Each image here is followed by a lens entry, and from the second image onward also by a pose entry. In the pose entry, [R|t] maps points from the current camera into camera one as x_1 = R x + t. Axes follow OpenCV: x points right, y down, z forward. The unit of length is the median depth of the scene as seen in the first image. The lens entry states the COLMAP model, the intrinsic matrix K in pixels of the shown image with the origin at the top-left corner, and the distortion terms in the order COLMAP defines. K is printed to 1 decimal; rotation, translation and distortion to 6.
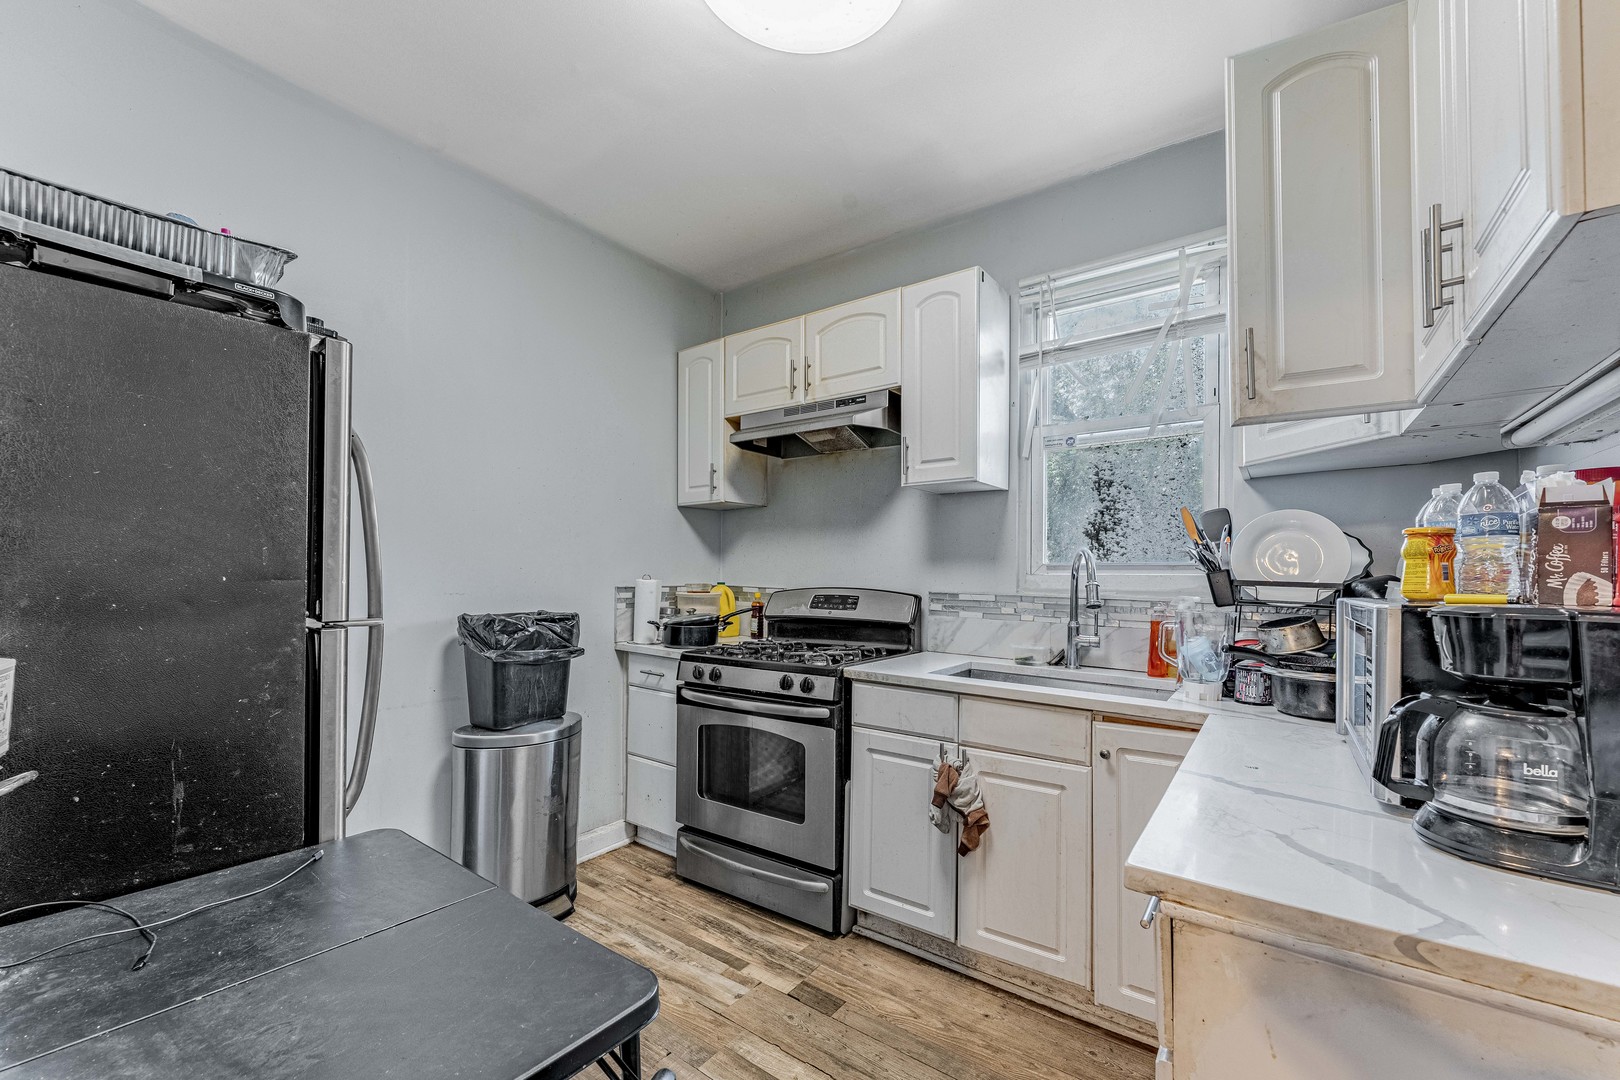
lens RADIAL K [[657.6, 0, 807.7], [0, 657.6, 569.4], [0, 0, 1]] dist [-0.001707, 0.000158]
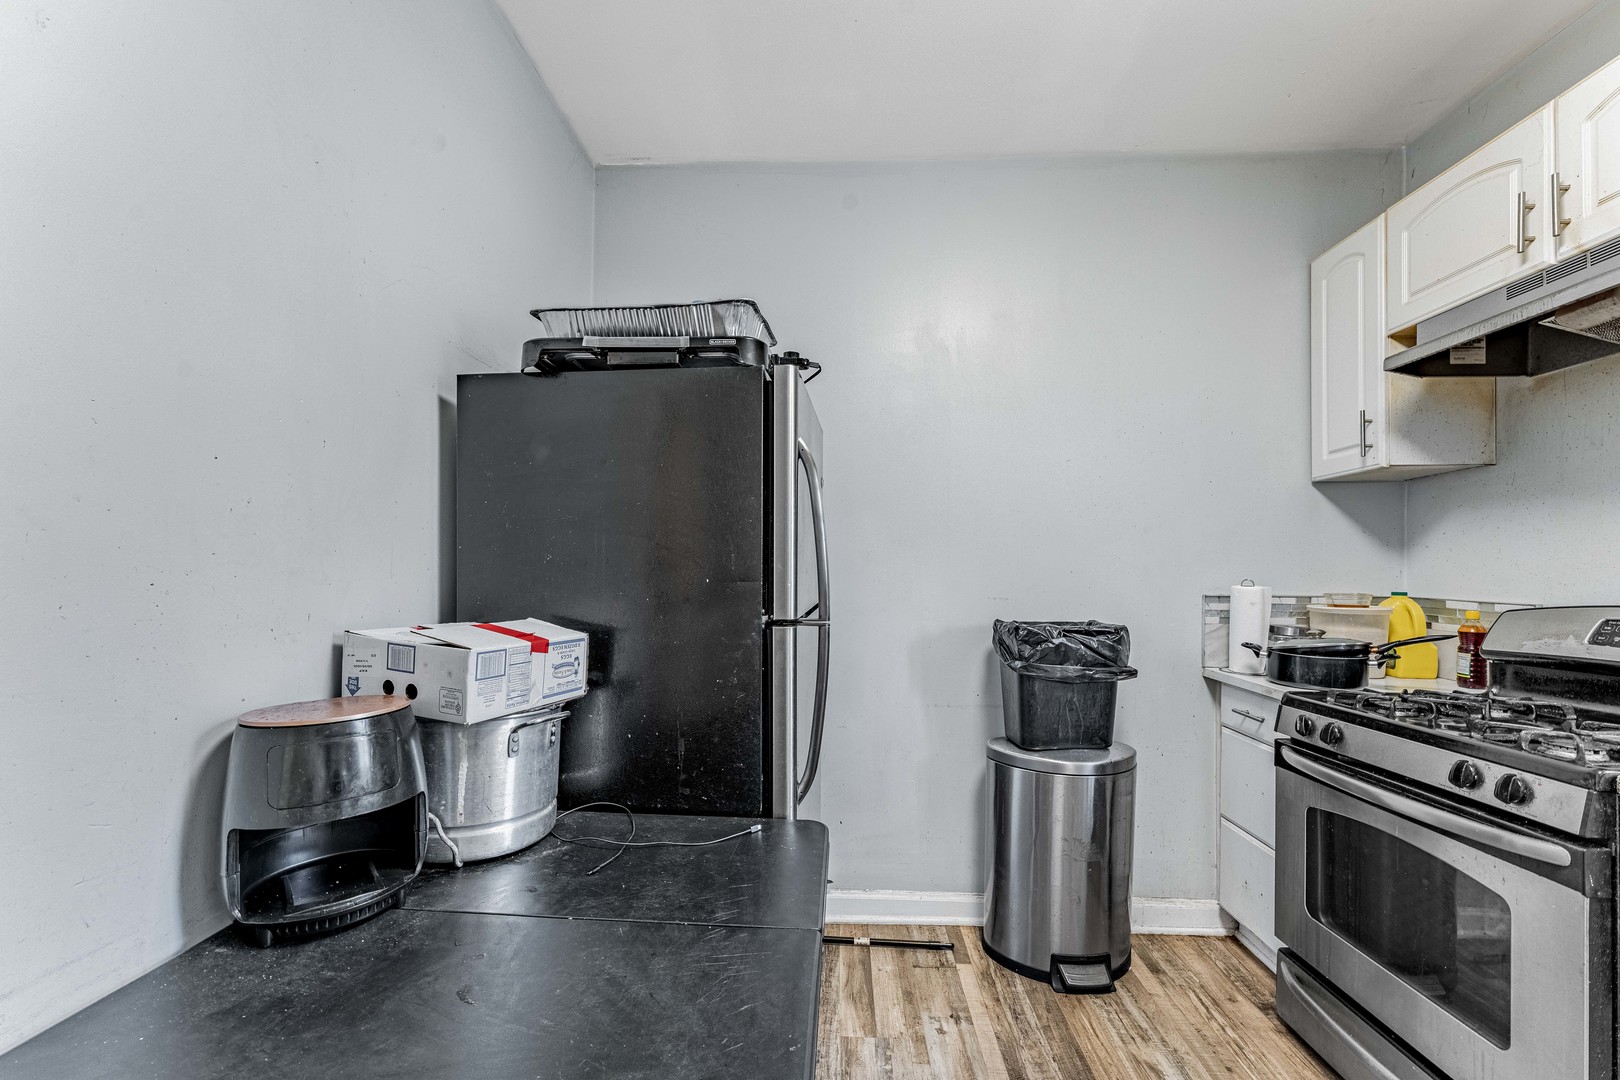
lens RADIAL K [[657.6, 0, 807.7], [0, 657.6, 569.4], [0, 0, 1]] dist [-0.001707, 0.000158]
pose [[0.552693, -0.011346, -0.833307, 0.108720], [0.003494, 0.999930, -0.011296, 0.003545], [0.833377, 0.003331, 0.552694, 0.206853]]
